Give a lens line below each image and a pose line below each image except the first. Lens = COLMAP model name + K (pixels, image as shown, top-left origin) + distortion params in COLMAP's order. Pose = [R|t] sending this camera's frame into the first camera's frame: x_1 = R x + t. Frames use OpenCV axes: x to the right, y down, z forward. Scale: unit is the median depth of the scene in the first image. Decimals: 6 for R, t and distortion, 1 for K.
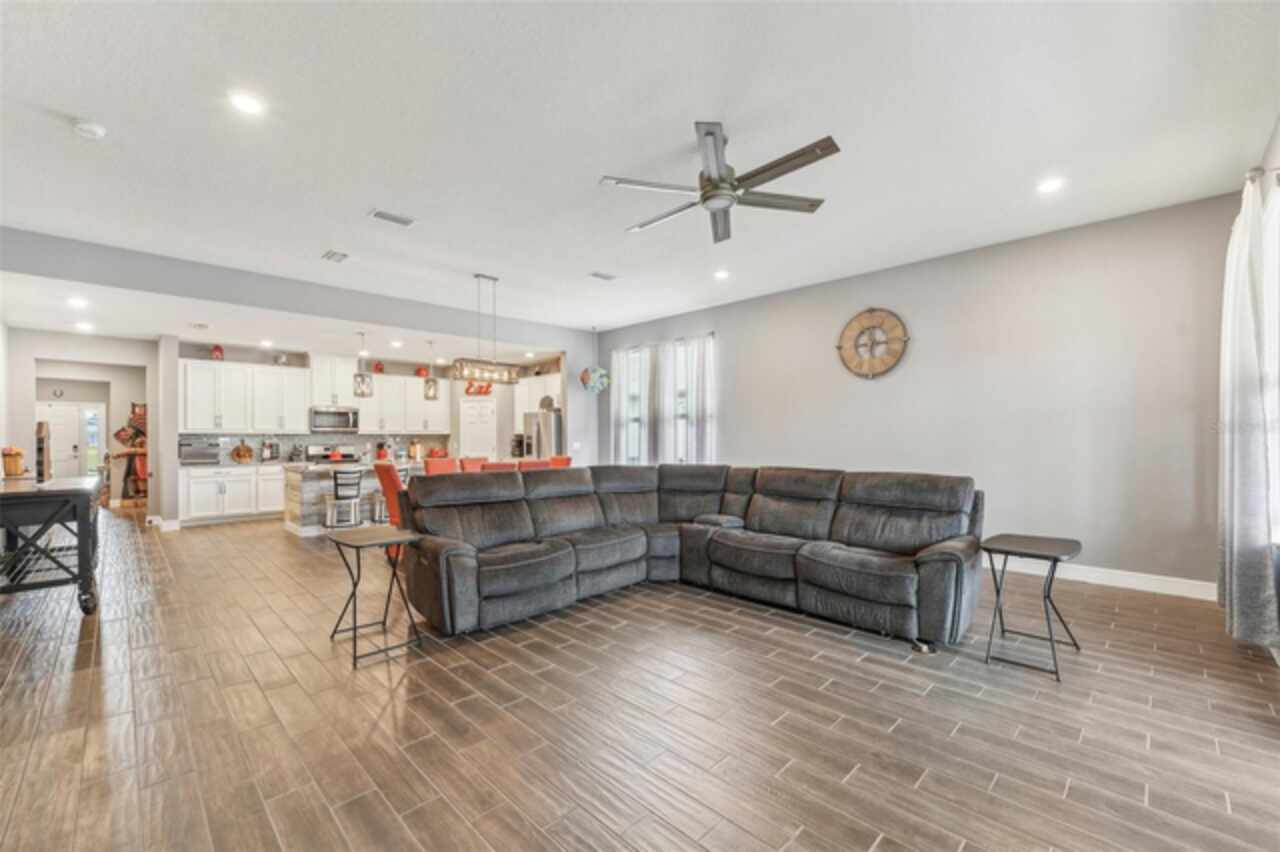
lens RADIAL K [[530.8, 0, 632.3], [0, 530.8, 432.5], [0, 0, 1]] dist [-0.003292, 0.001167]
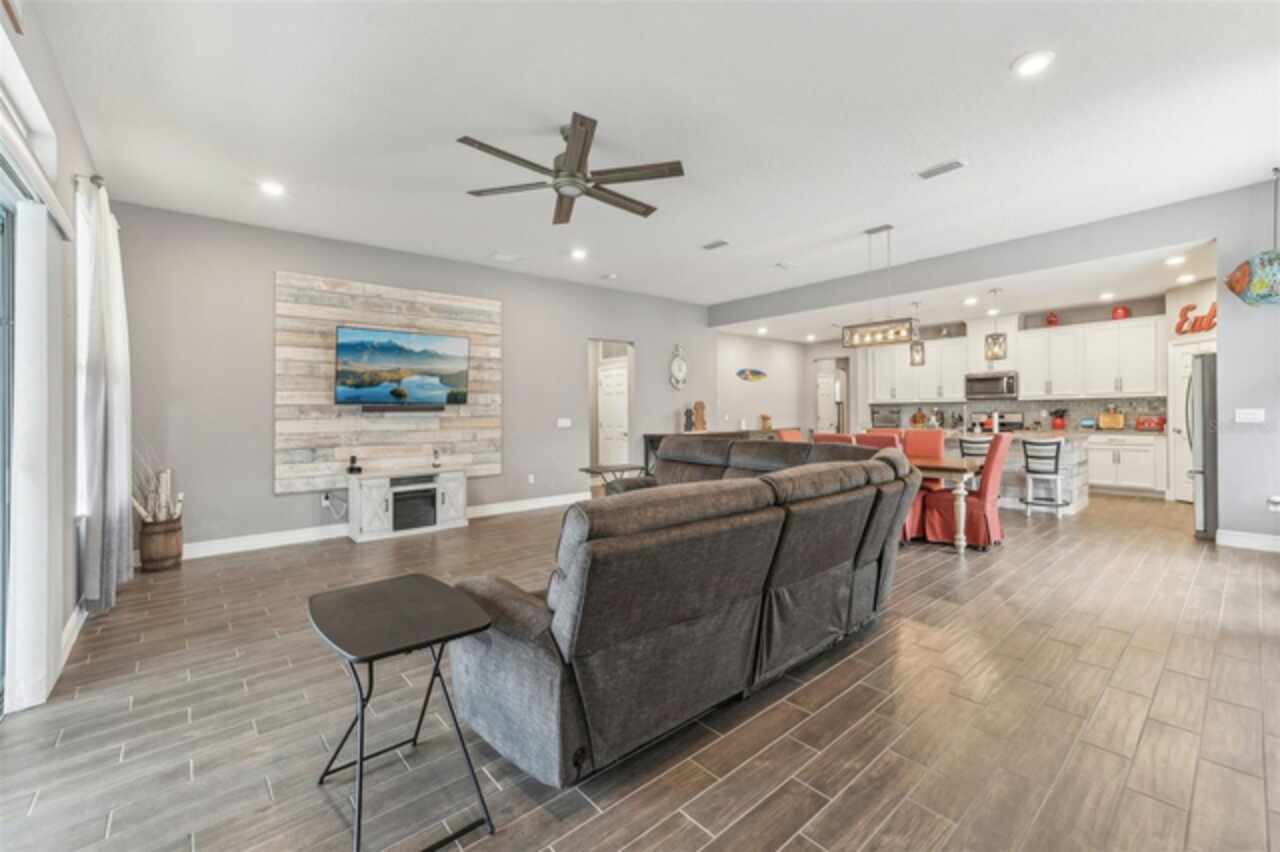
lens RADIAL K [[530.8, 0, 645.8], [0, 530.8, 422.6], [0, 0, 1]] dist [-0.003292, 0.001167]
pose [[-0.071742, 0.024059, -0.997133, 0.464924], [0.027920, 0.999366, 0.022104, 0.003914], [0.997032, -0.026254, -0.072368, 0.477518]]
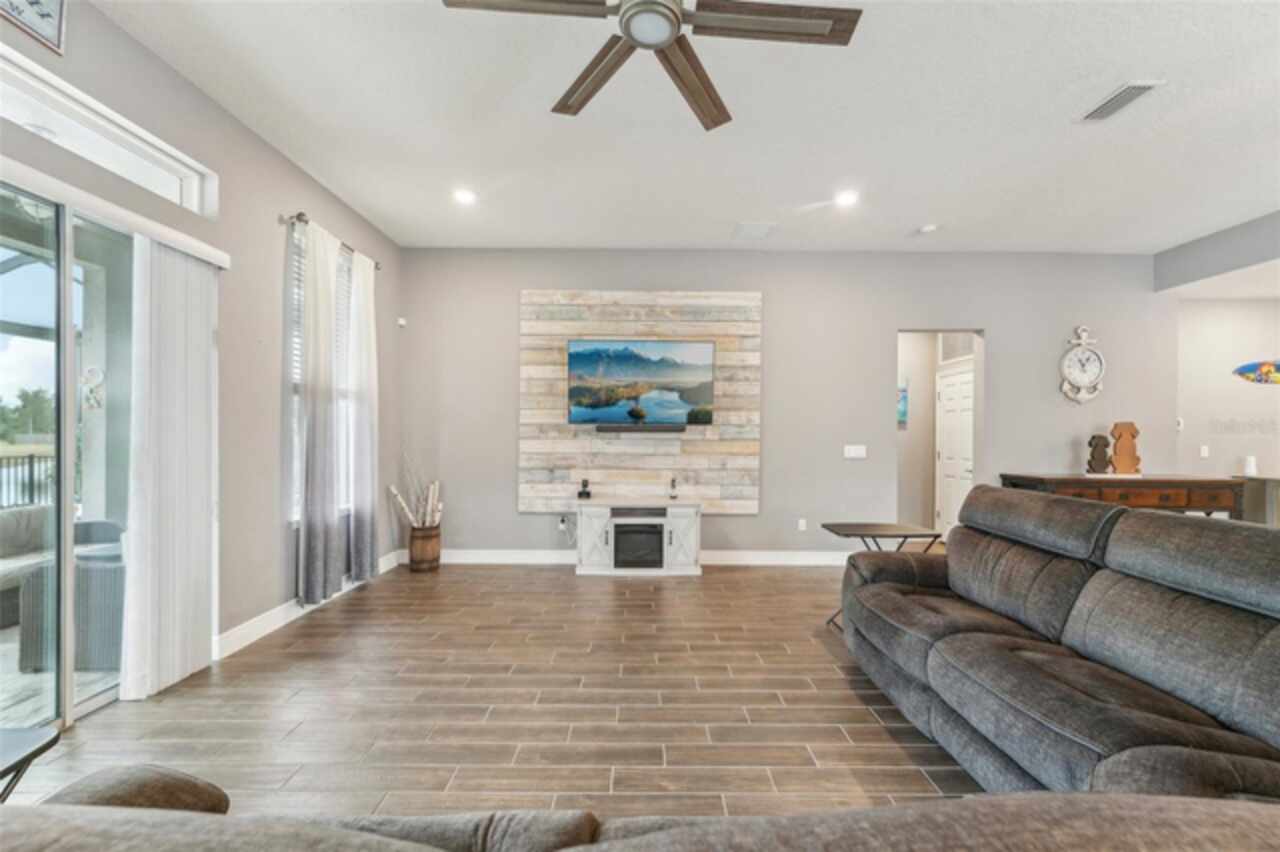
lens RADIAL K [[530.8, 0, 650.5], [0, 530.8, 440.8], [0, 0, 1]] dist [-0.003292, 0.001167]
pose [[-0.707556, 0.005749, -0.706634, 0.219708], [0.006292, 0.999979, 0.001835, 0.004793], [0.706629, -0.003148, -0.707577, 0.550565]]
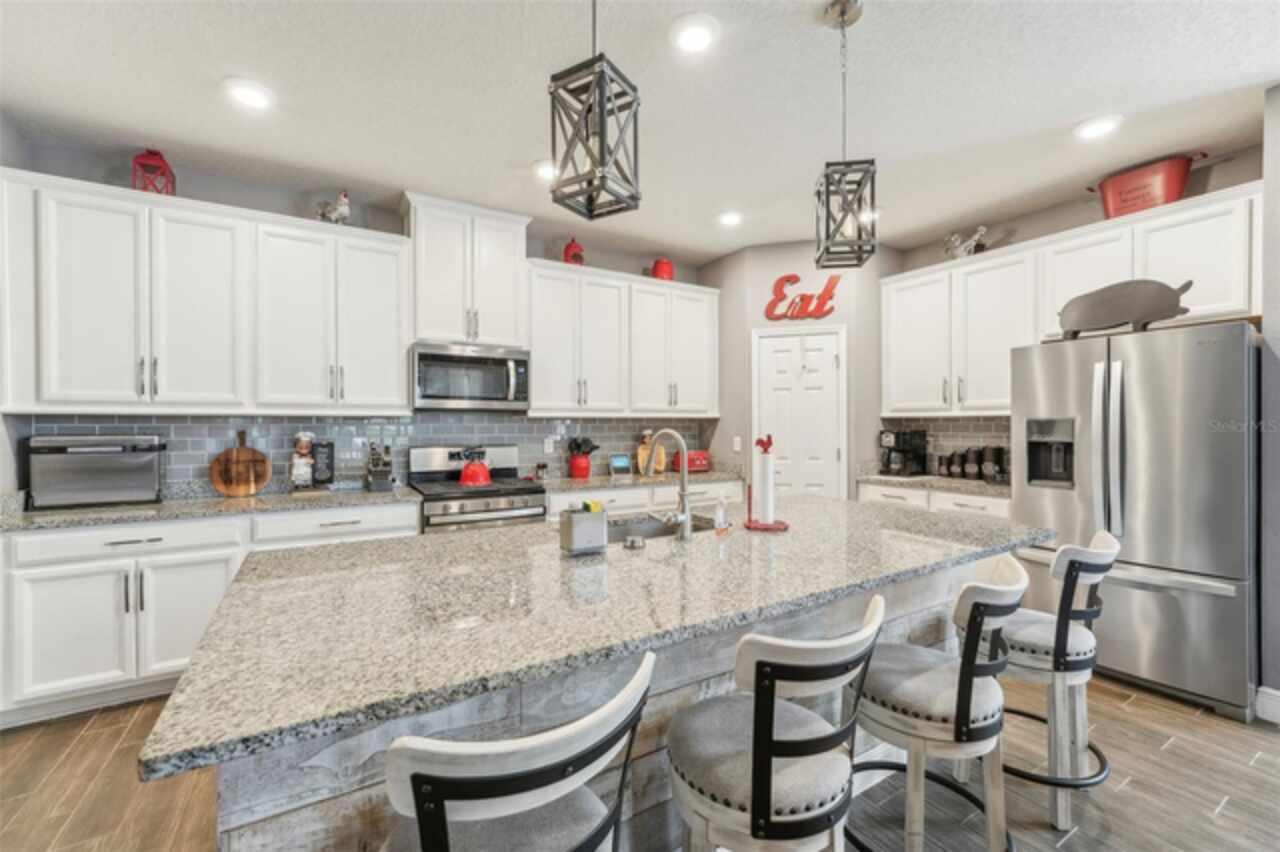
lens RADIAL K [[530.8, 0, 636.9], [0, 530.8, 426.0], [0, 0, 1]] dist [-0.003292, 0.001167]
pose [[0.971857, 0.000280, -0.235573, -0.381310], [0.002580, 0.999927, 0.011836, 0.005870], [0.235559, -0.012110, 0.971785, 0.701923]]
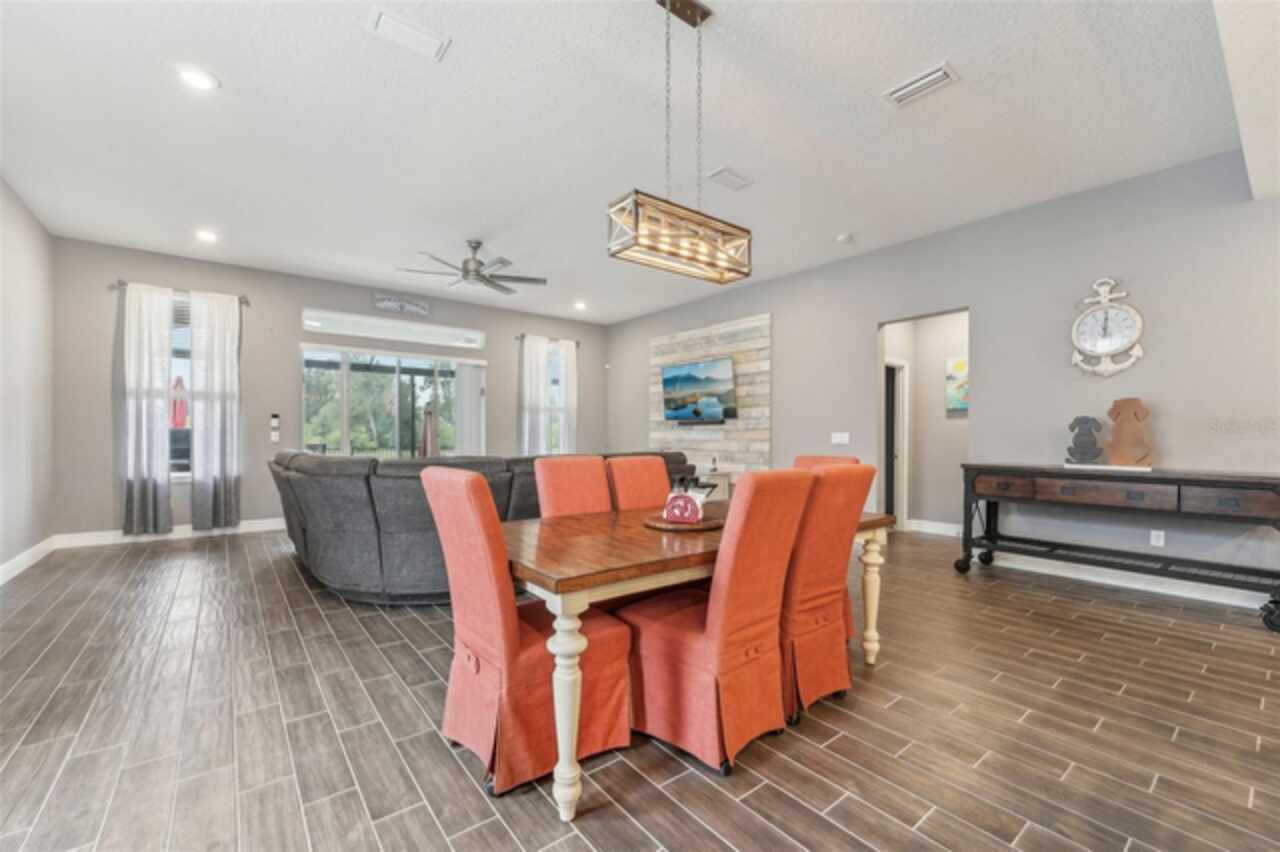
lens RADIAL K [[530.8, 0, 632.0], [0, 530.8, 436.3], [0, 0, 1]] dist [-0.003292, 0.001167]
pose [[-0.991209, -0.002968, 0.132272, -0.200889], [-0.005288, 0.999838, -0.017191, 0.030233], [-0.132199, -0.017739, -0.991064, 0.997571]]
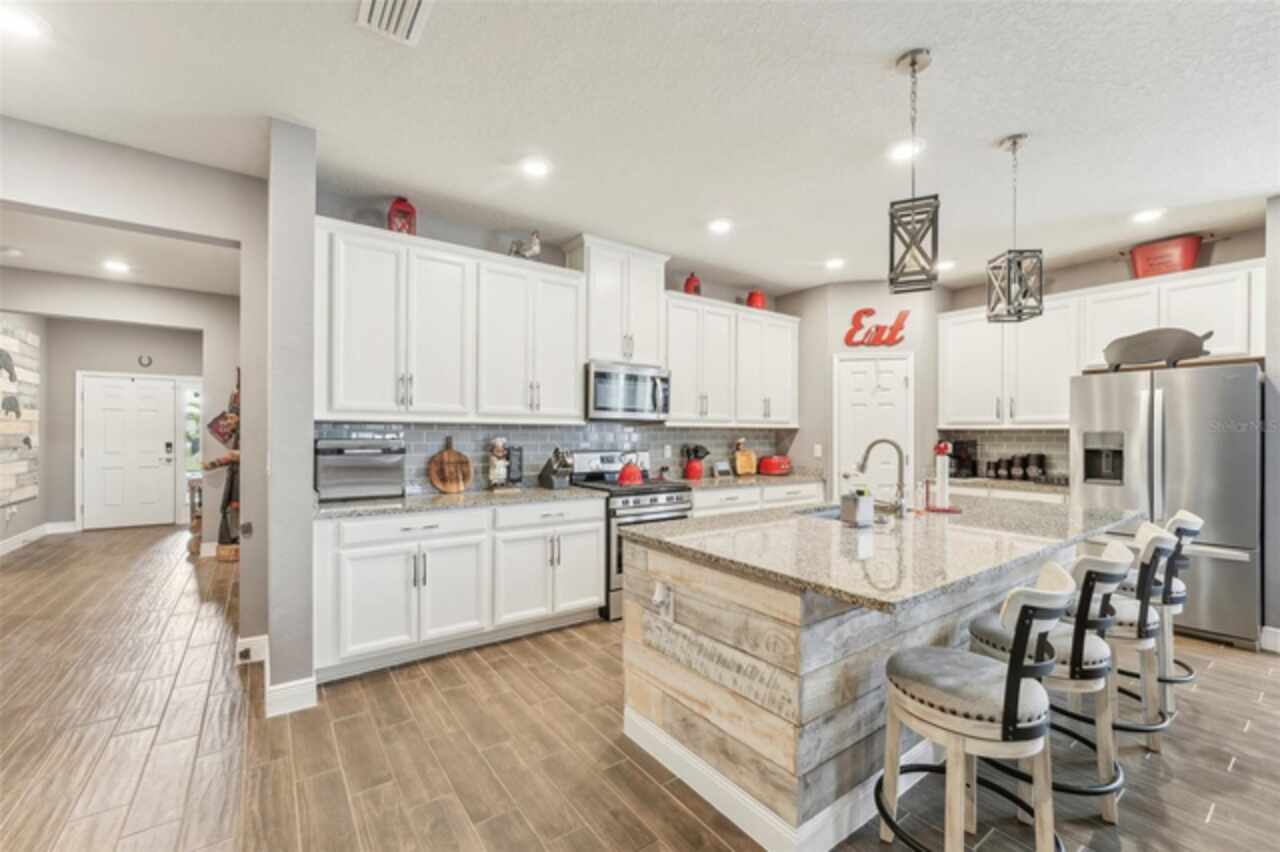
lens RADIAL K [[530.8, 0, 638.5], [0, 530.8, 430.9], [0, 0, 1]] dist [-0.003292, 0.001167]
pose [[0.987716, 0.006643, -0.156120, -0.514097], [-0.006064, 0.999973, 0.004187, 0.005751], [0.156144, -0.003189, 0.987729, 0.599918]]
